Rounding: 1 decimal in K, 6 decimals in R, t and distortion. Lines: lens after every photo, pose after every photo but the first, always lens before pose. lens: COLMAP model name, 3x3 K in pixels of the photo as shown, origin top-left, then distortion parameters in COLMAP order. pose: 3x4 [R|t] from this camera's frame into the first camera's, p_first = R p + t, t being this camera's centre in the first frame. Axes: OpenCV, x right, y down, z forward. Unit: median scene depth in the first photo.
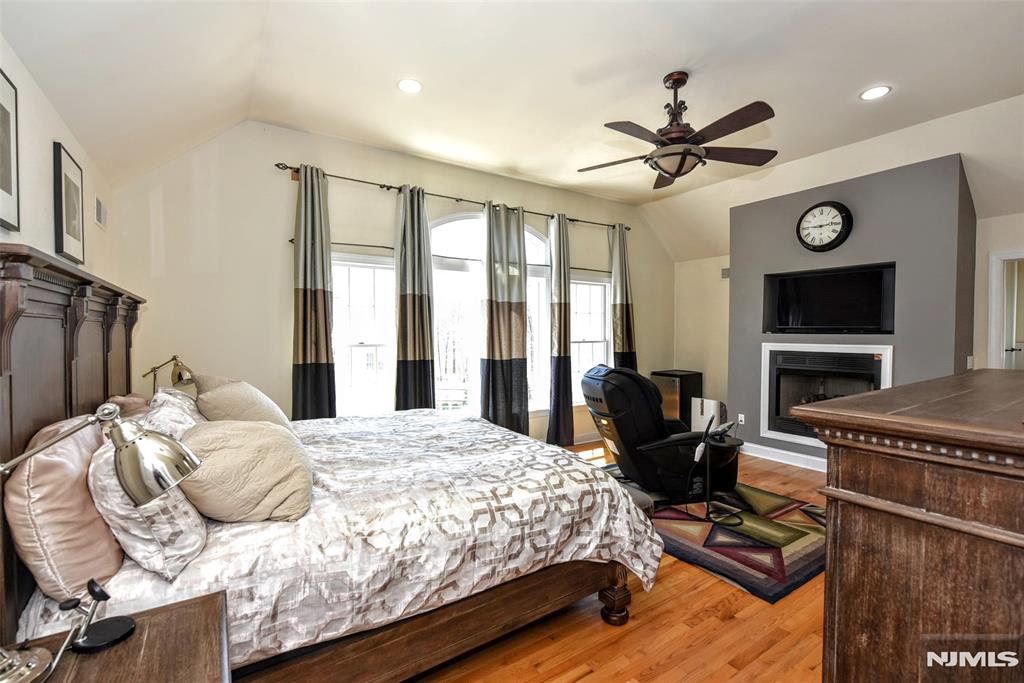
lens RADIAL K [[425.2, 0, 530.4], [0, 425.2, 341.3], [0, 0, 1]] dist [-0.018772, -0.000047]
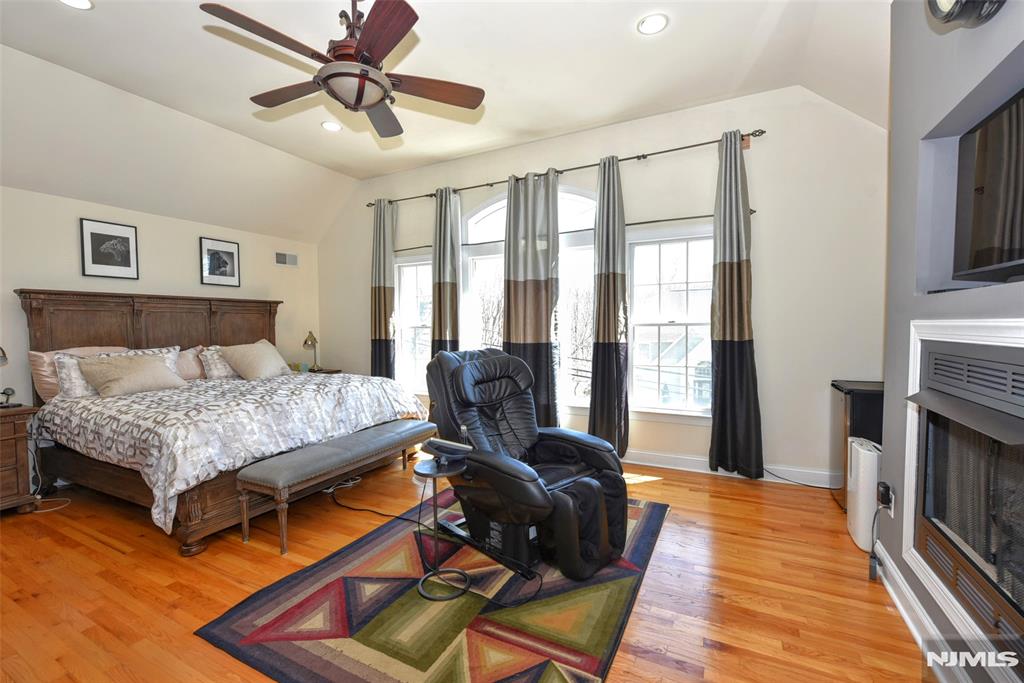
lens RADIAL K [[425.2, 0, 530.4], [0, 425.2, 341.3], [0, 0, 1]] dist [-0.018772, -0.000047]
pose [[0.516419, 0.028363, -0.855866, 0.810399], [-0.002410, 0.999495, 0.031670, 0.011466], [0.856332, -0.014293, 0.516227, 0.579915]]
